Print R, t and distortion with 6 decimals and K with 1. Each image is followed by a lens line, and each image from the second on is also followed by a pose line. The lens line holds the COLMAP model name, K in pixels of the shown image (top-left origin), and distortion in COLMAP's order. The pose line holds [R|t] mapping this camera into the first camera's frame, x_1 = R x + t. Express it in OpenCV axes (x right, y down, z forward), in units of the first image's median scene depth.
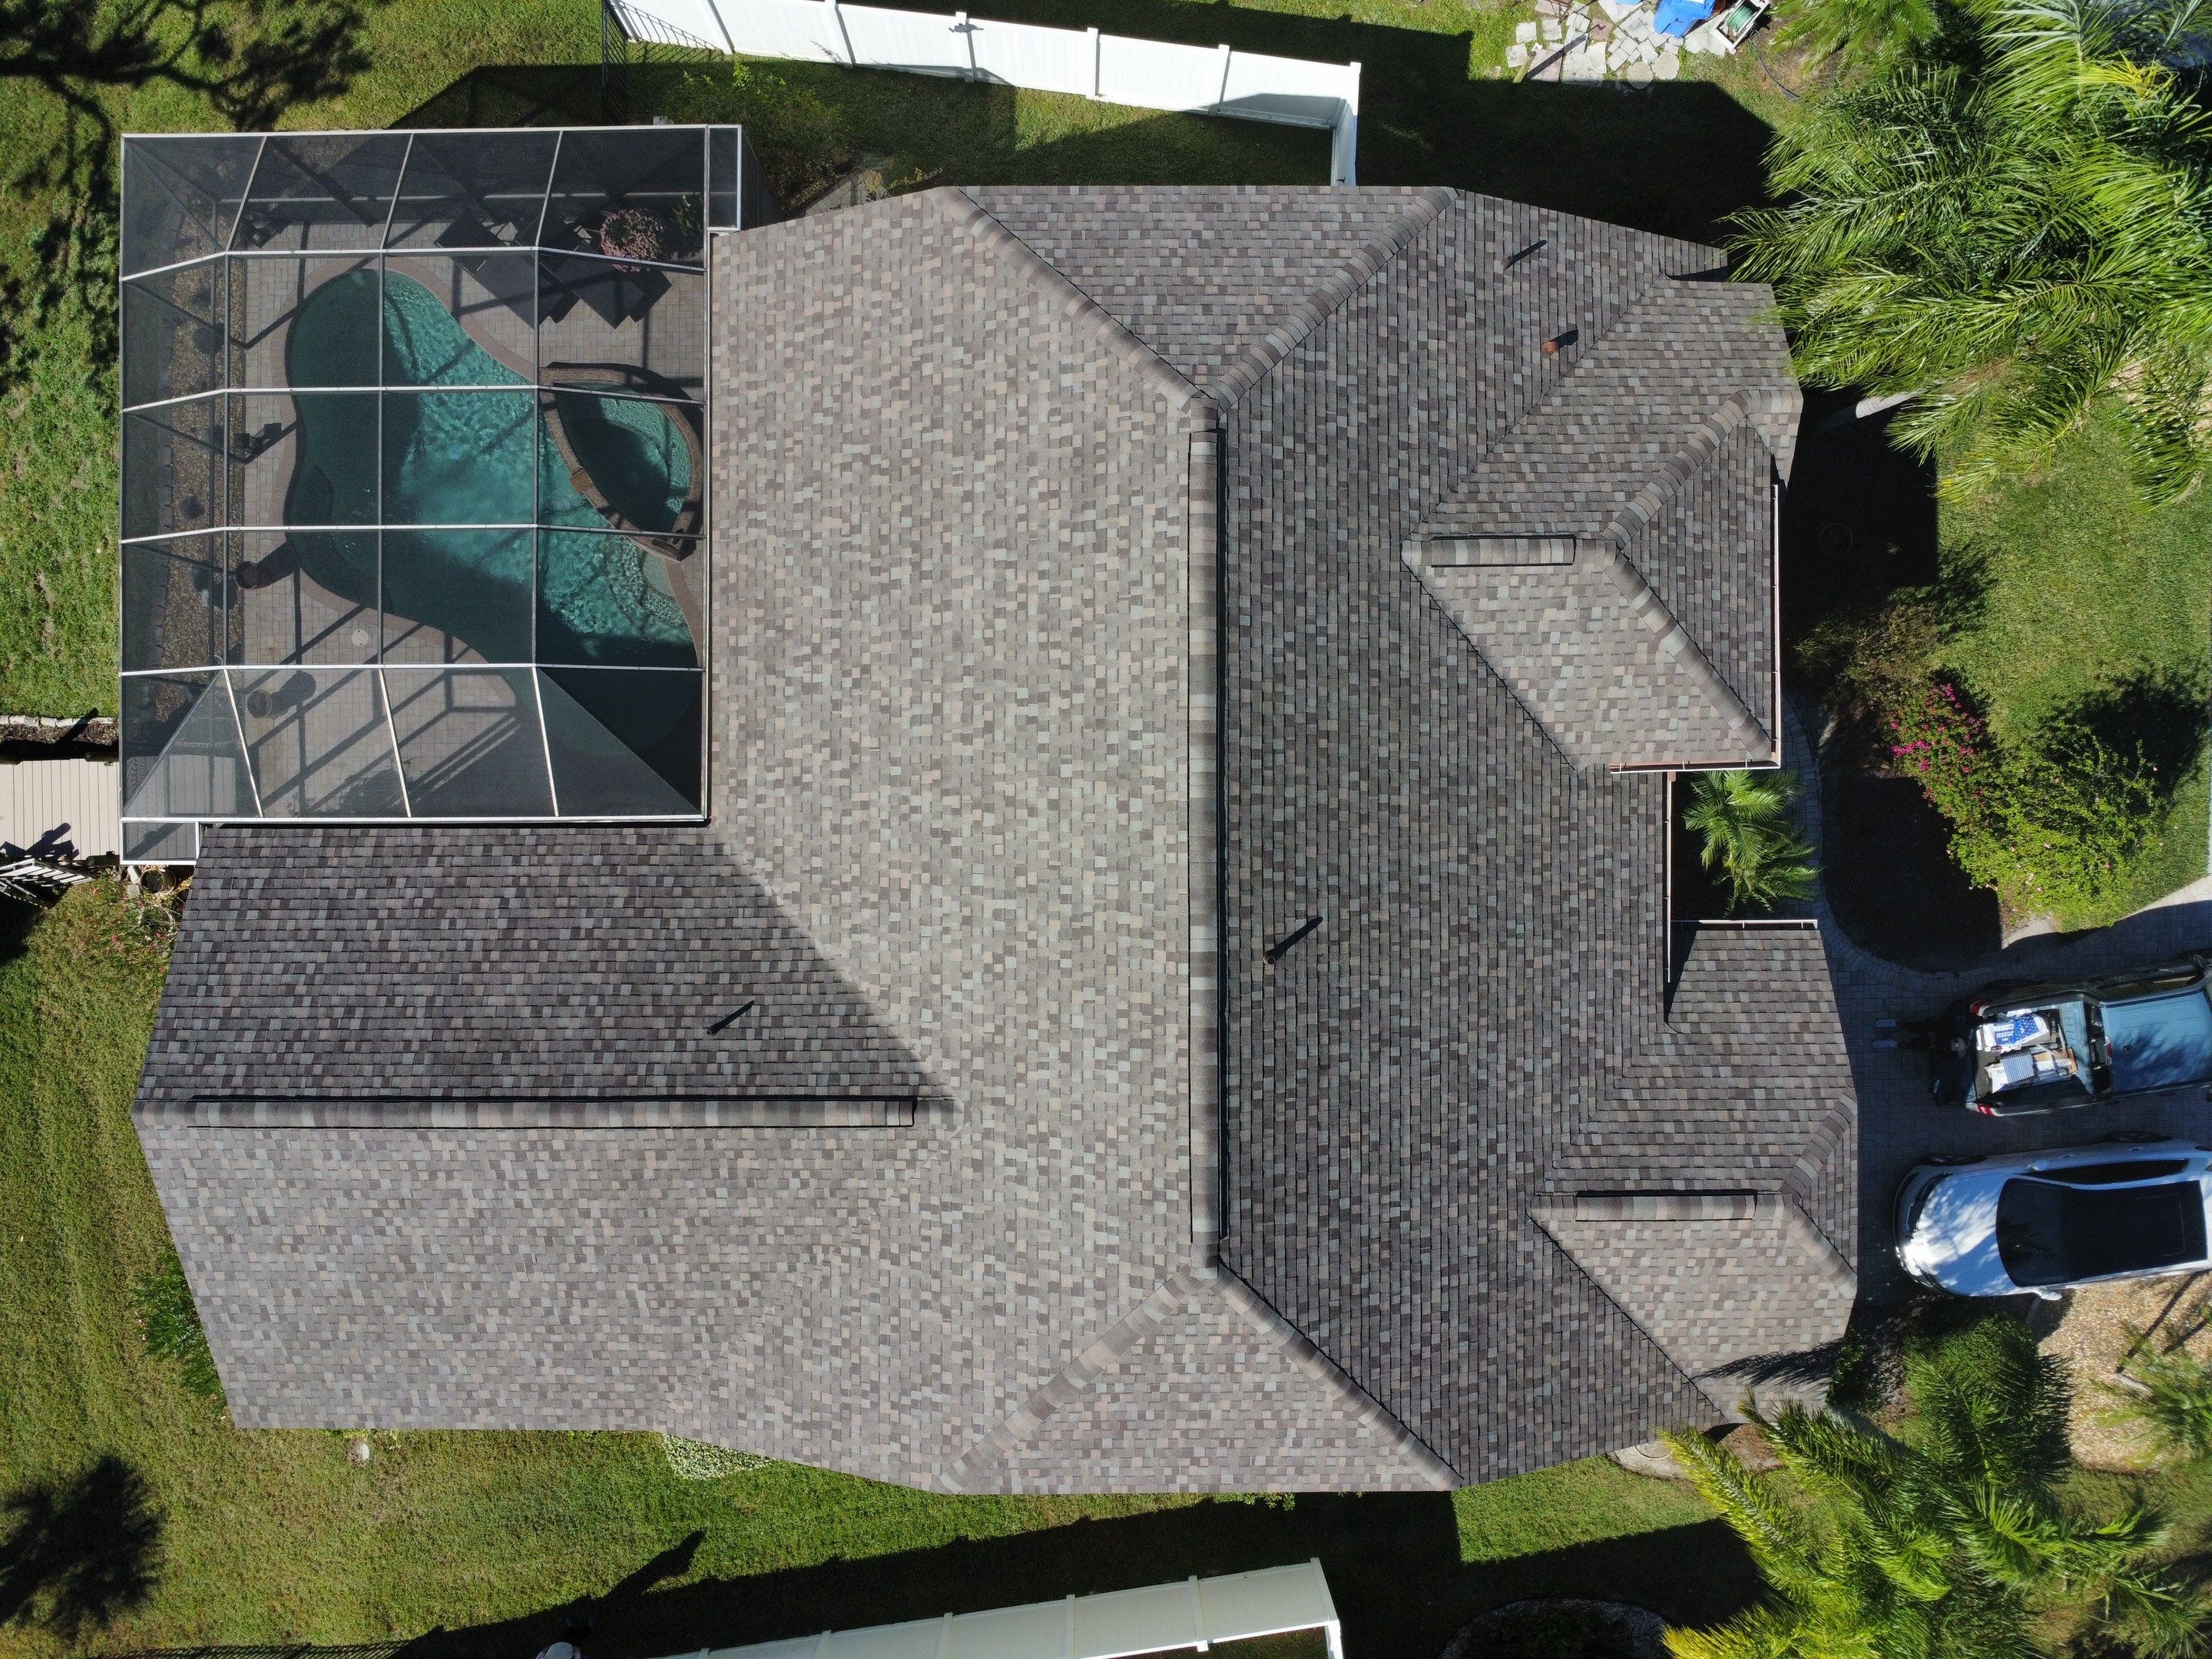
lens RADIAL K [[1603.1, 0, 1095.5], [0, 1603.1, 819.3], [0, 0, 1]] dist [-0.019610, -0.025216]
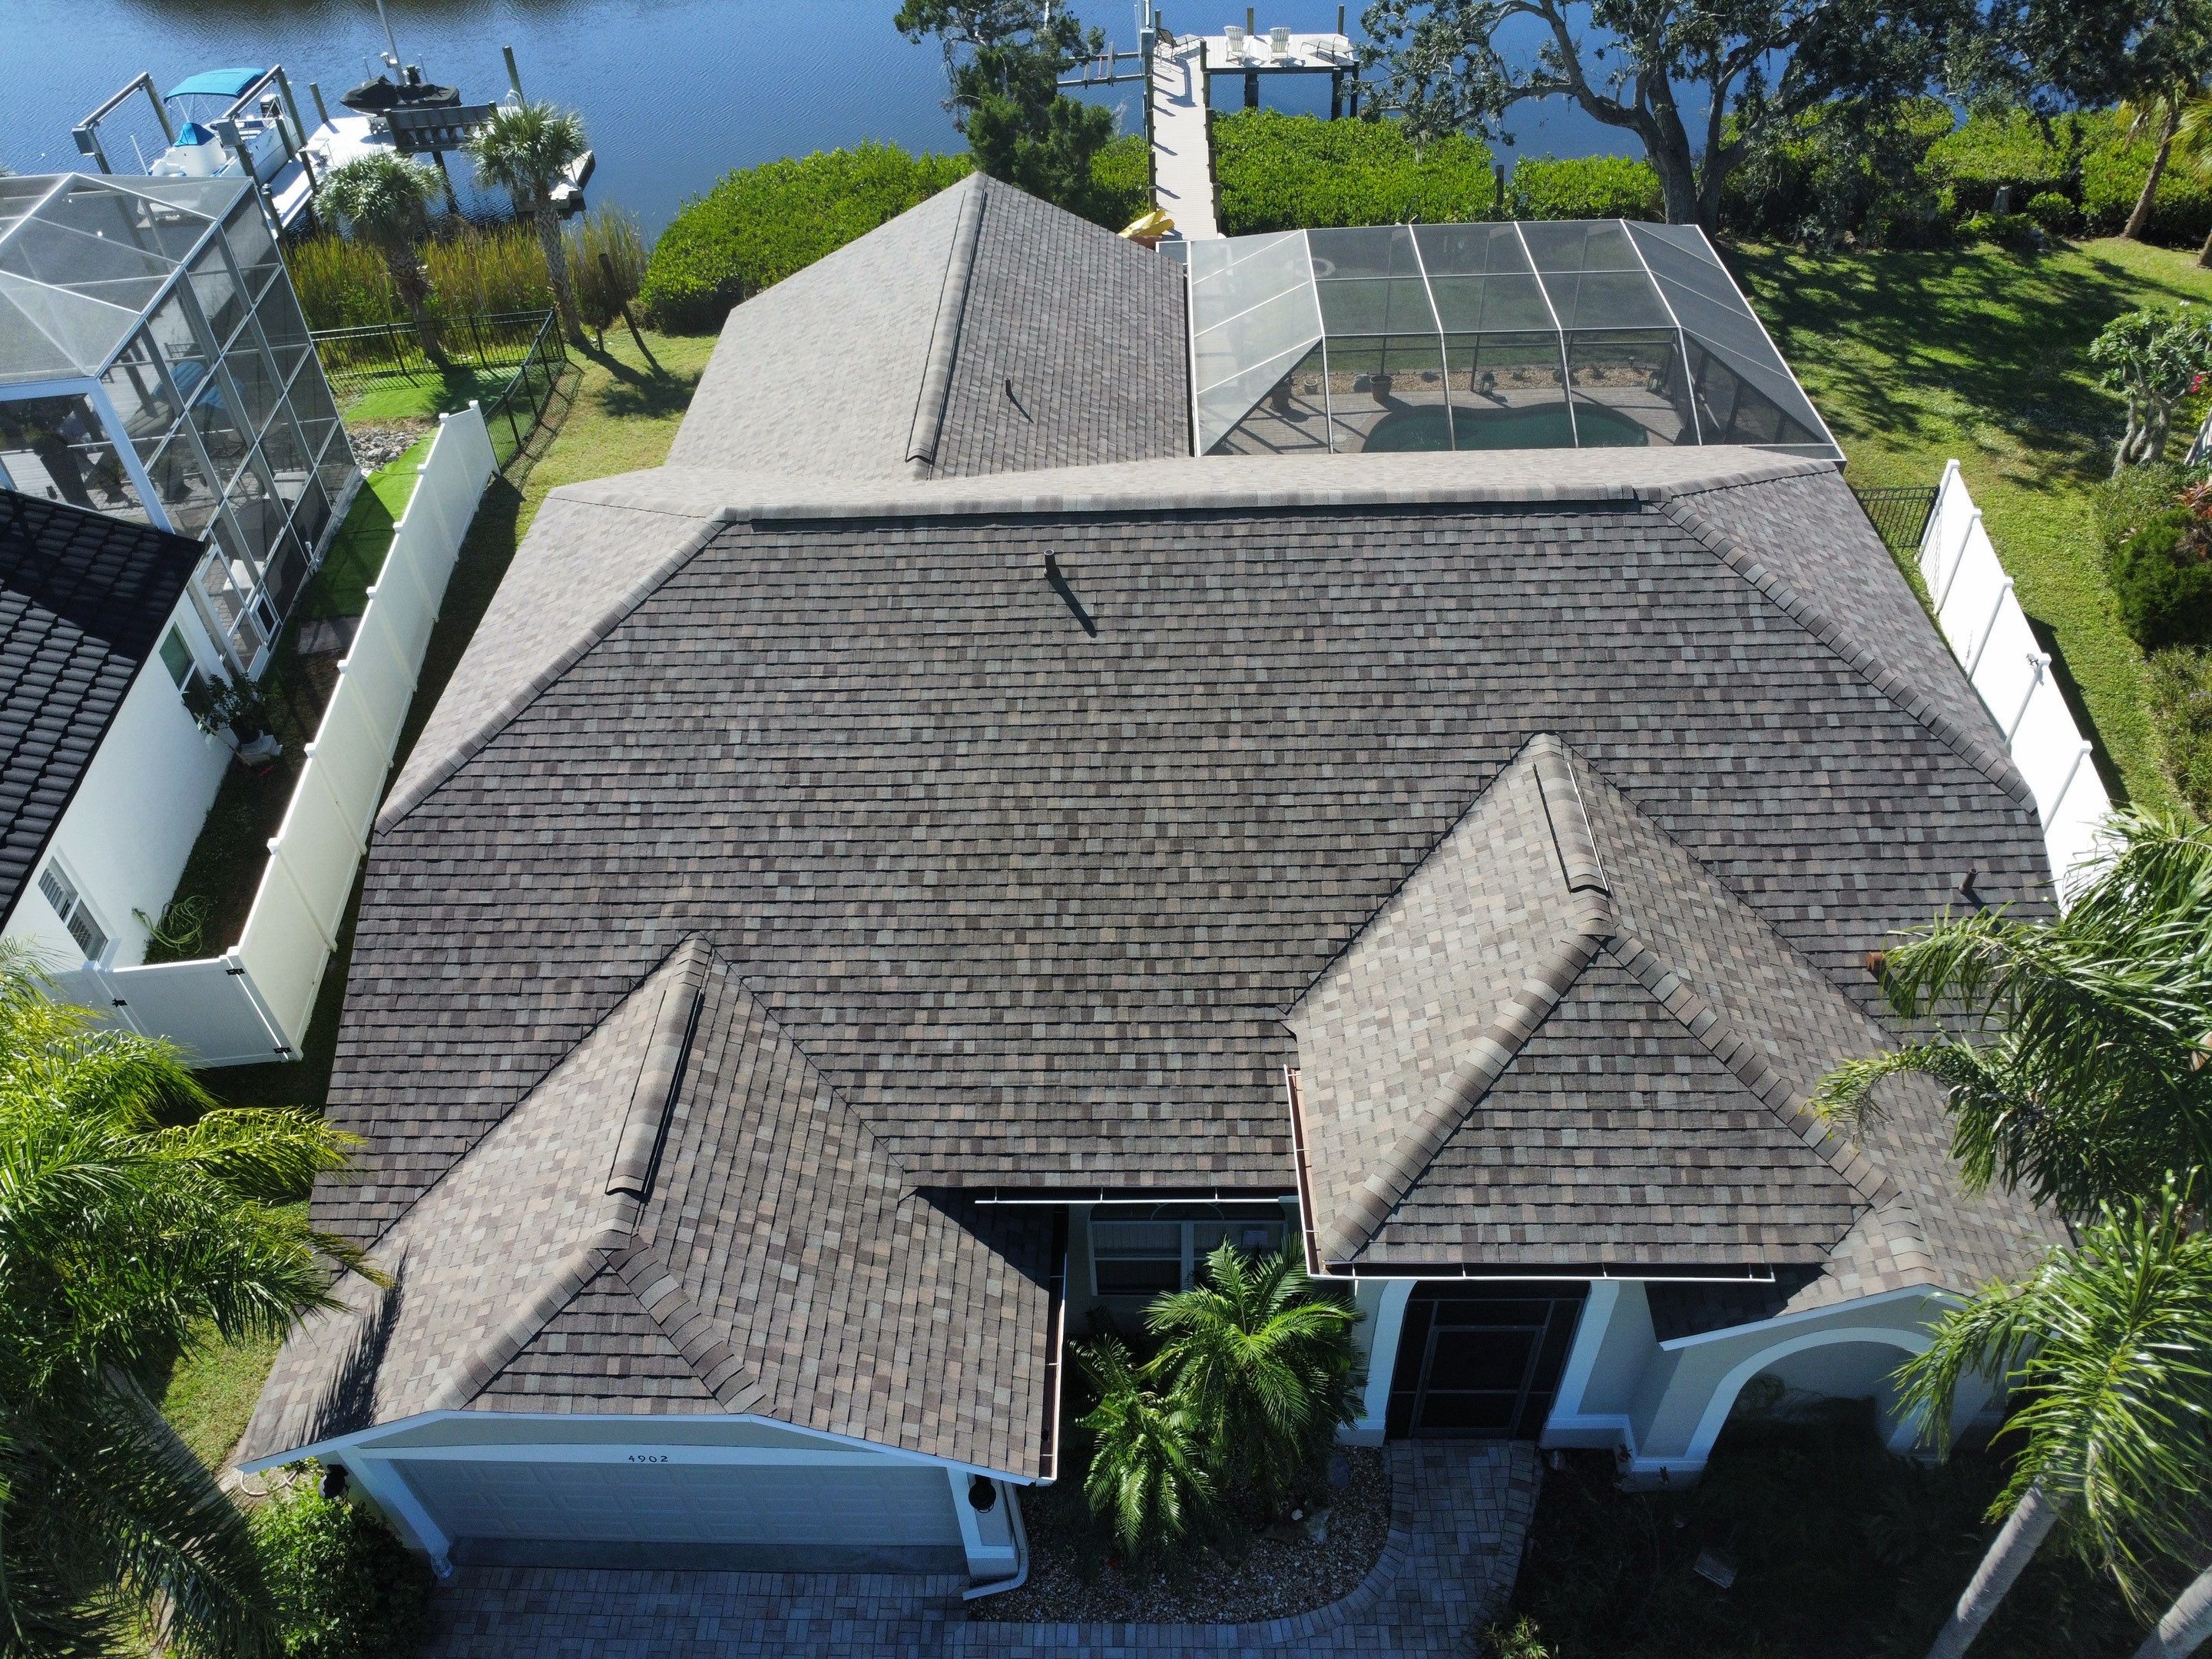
lens RADIAL K [[1603.1, 0, 1095.5], [0, 1603.1, 819.3], [0, 0, 1]] dist [-0.019610, -0.025216]
pose [[-0.030278, 0.675370, -0.736858, 0.791054], [-0.998530, 0.012718, 0.052687, 0.015685], [0.044955, 0.737370, 0.673992, 0.464076]]
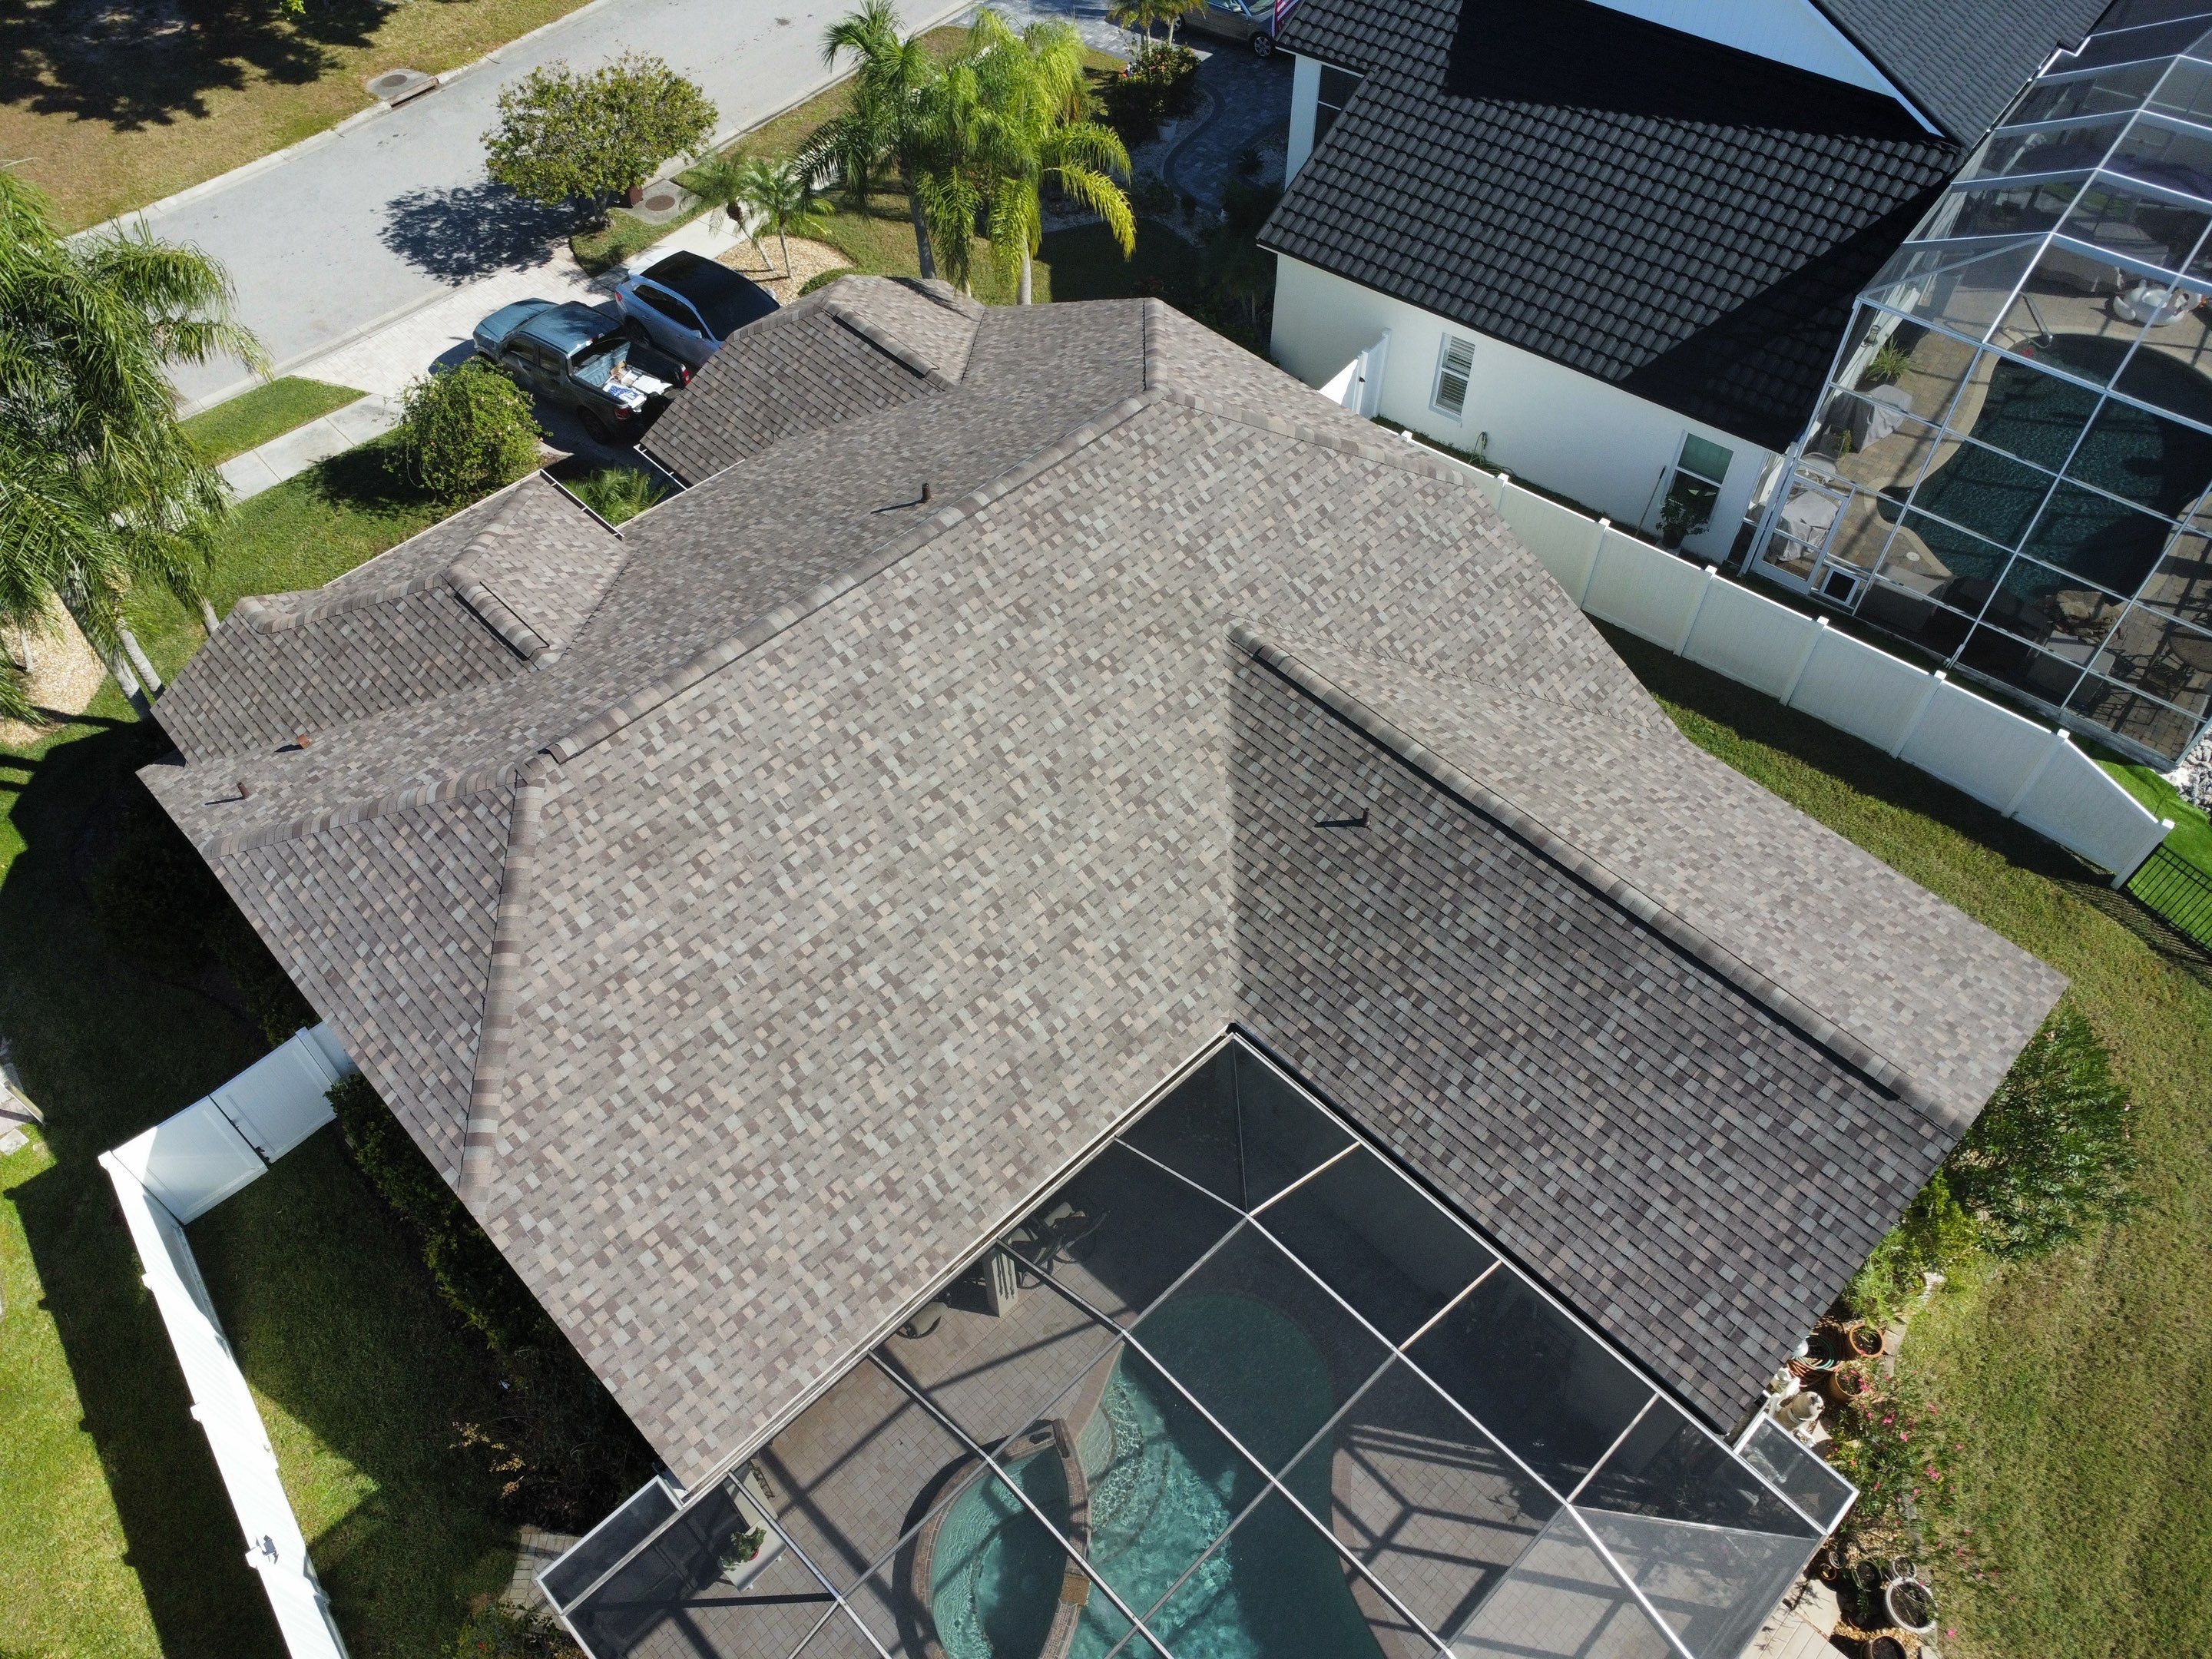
lens RADIAL K [[1603.1, 0, 1095.5], [0, 1603.1, 819.3], [0, 0, 1]] dist [-0.019610, -0.025216]
pose [[-0.691317, -0.559300, 0.457454, -0.567689], [0.722526, -0.540404, 0.431184, -0.401203], [0.006049, 0.628607, 0.777700, 0.246012]]
